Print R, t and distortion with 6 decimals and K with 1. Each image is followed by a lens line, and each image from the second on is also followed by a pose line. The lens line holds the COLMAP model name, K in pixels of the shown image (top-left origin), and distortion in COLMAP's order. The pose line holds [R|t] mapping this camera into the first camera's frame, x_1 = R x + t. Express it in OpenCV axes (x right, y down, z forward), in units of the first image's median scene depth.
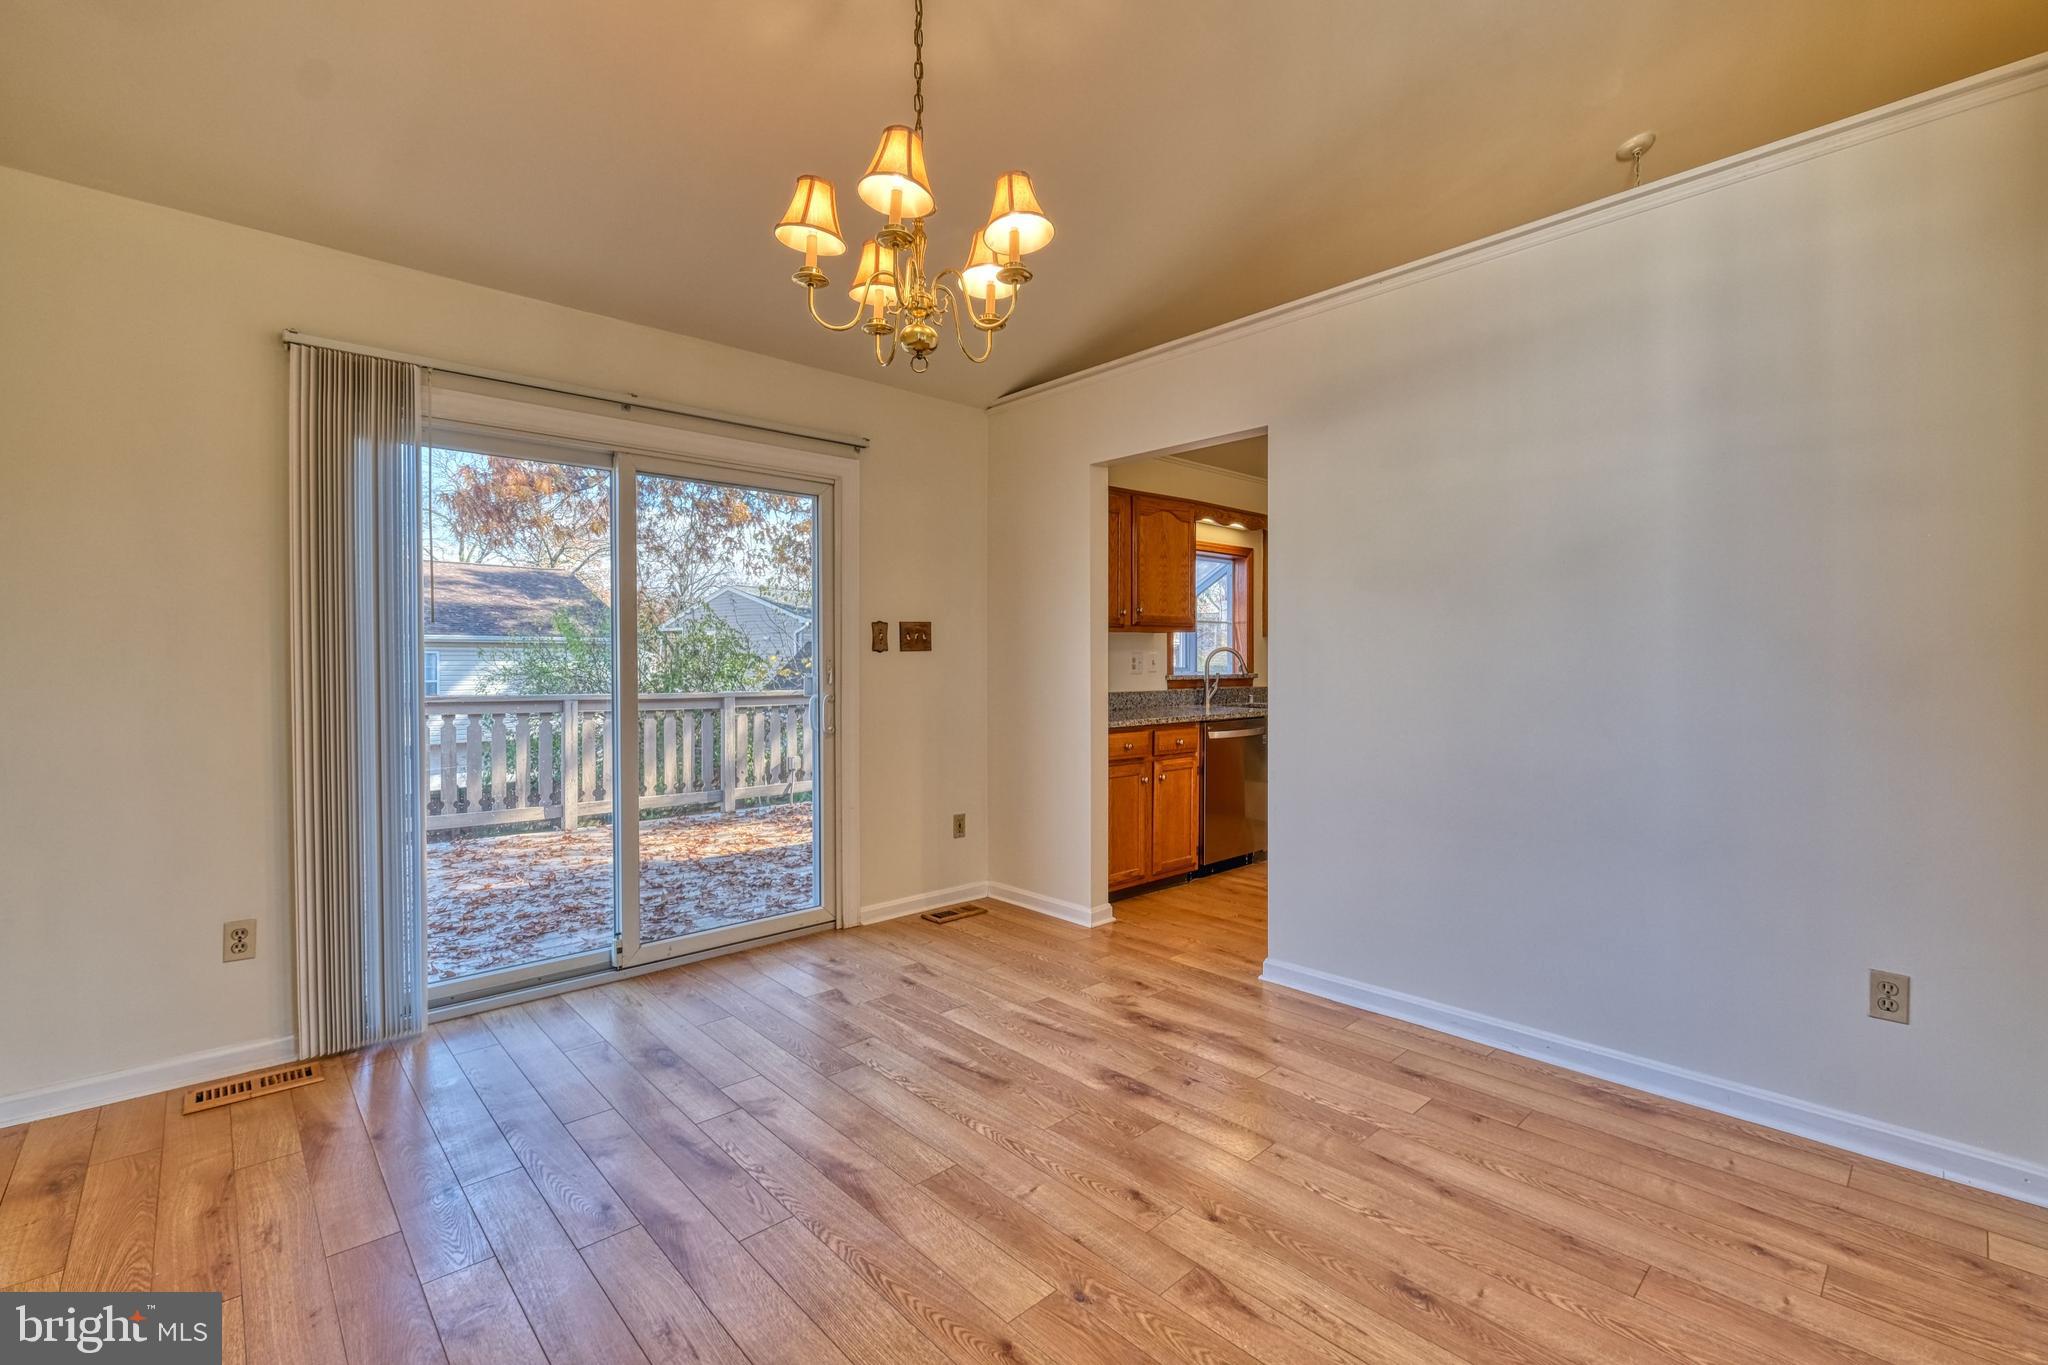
lens RADIAL K [[884.0, 0, 1038.3], [0, 884.0, 665.9], [0, 0, 1]] dist [0.001624, -0.000746]
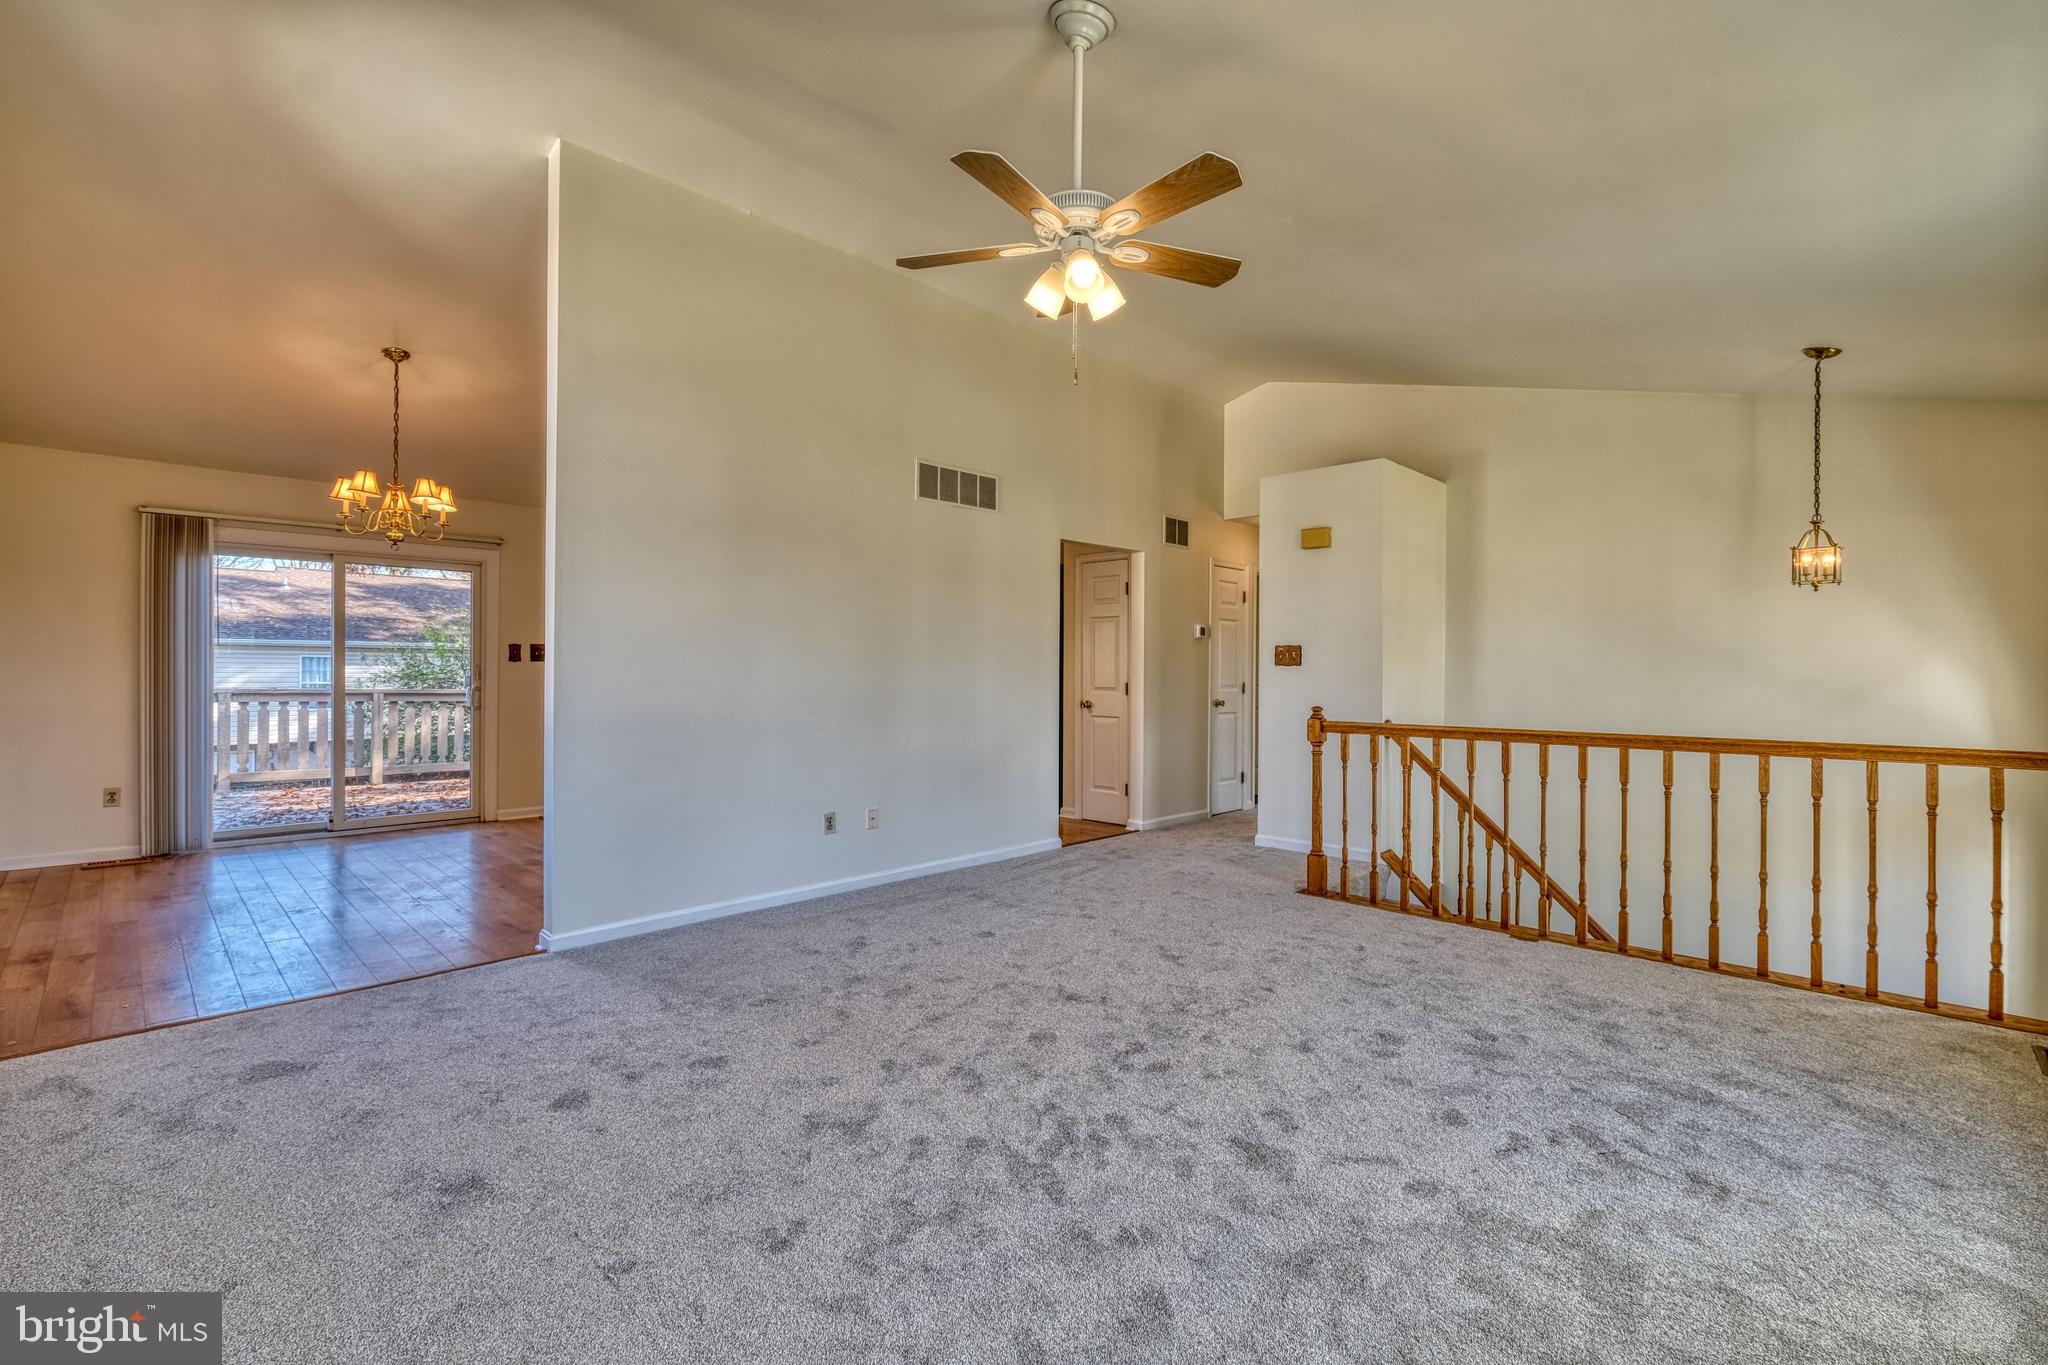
lens RADIAL K [[884.0, 0, 1036.4], [0, 884.0, 672.4], [0, 0, 1]] dist [0.001624, -0.000746]
pose [[0.998516, 0.016469, 0.051906, 1.079104], [-0.015978, 0.999824, -0.009849, 0.008792], [-0.052059, 0.009005, 0.998603, -1.113587]]
